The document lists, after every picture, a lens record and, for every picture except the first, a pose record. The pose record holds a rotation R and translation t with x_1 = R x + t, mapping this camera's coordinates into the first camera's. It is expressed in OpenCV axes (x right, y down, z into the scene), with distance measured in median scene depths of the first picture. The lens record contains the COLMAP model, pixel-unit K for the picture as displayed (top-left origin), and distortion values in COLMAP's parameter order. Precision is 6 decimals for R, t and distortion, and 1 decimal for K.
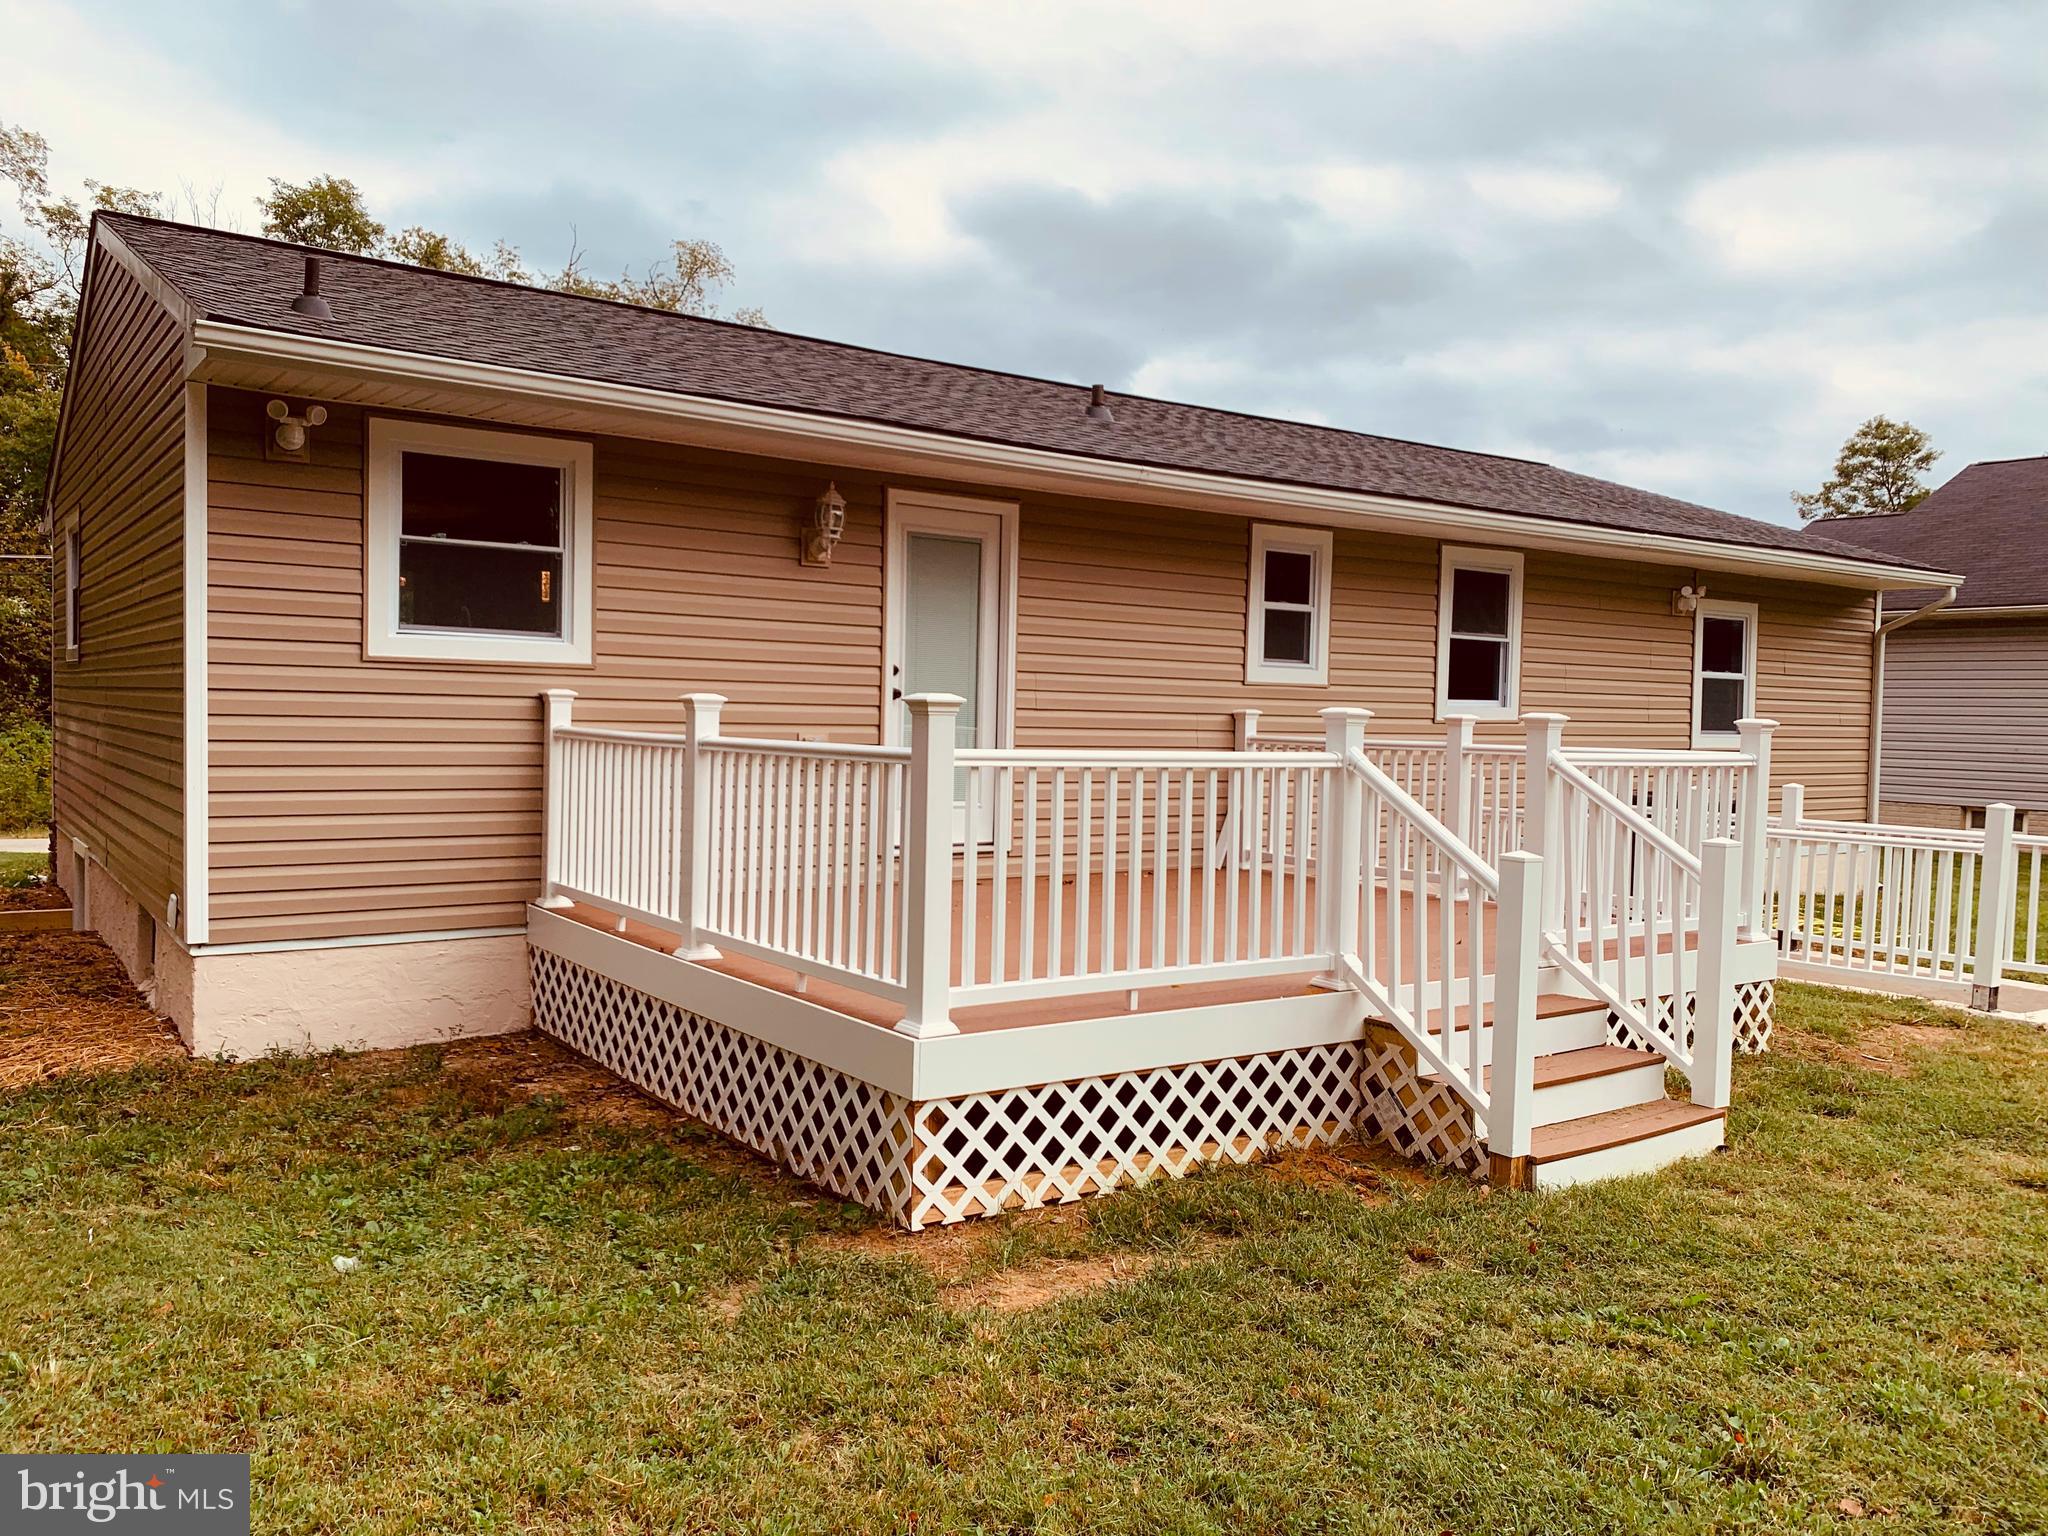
lens RADIAL K [[1535.1, 0, 1013.2], [0, 1535.1, 751.7], [0, 0, 1]] dist [0.065464, -0.102607]
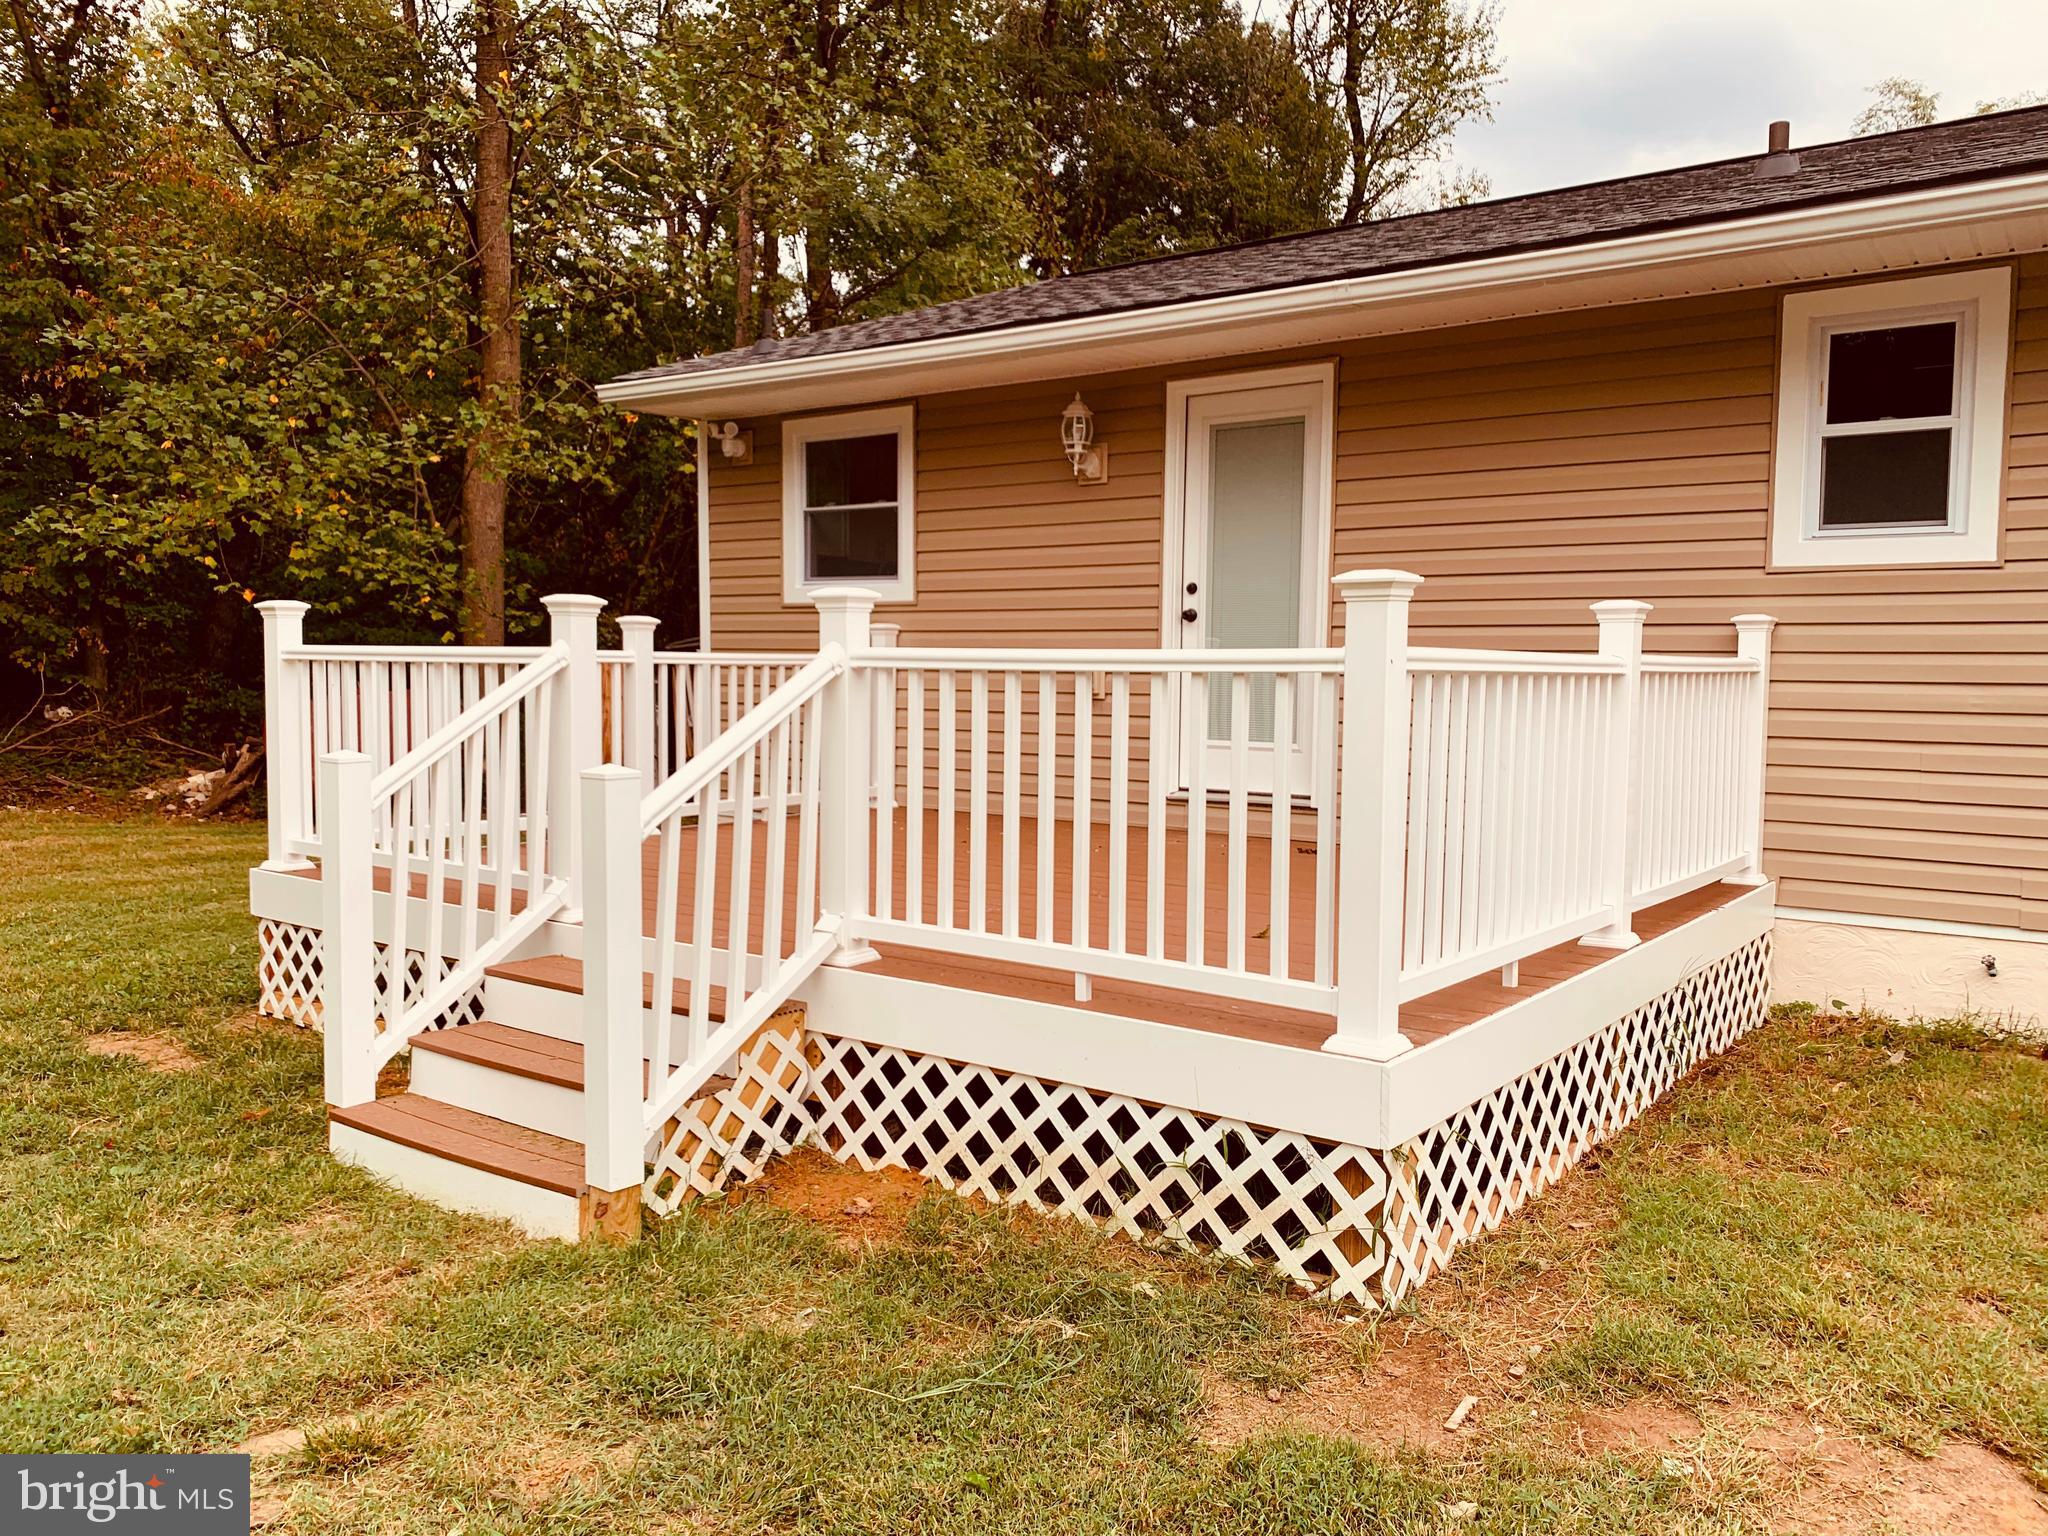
lens RADIAL K [[1574.1, 0, 1022.9], [0, 1574.1, 731.8], [0, 0, 1]] dist [0.008141, -0.109760]
pose [[0.288897, 0.022965, -0.957085, 0.845342], [-0.022243, 0.999603, 0.017271, 0.016962], [0.957102, 0.016299, 0.289293, 0.734129]]
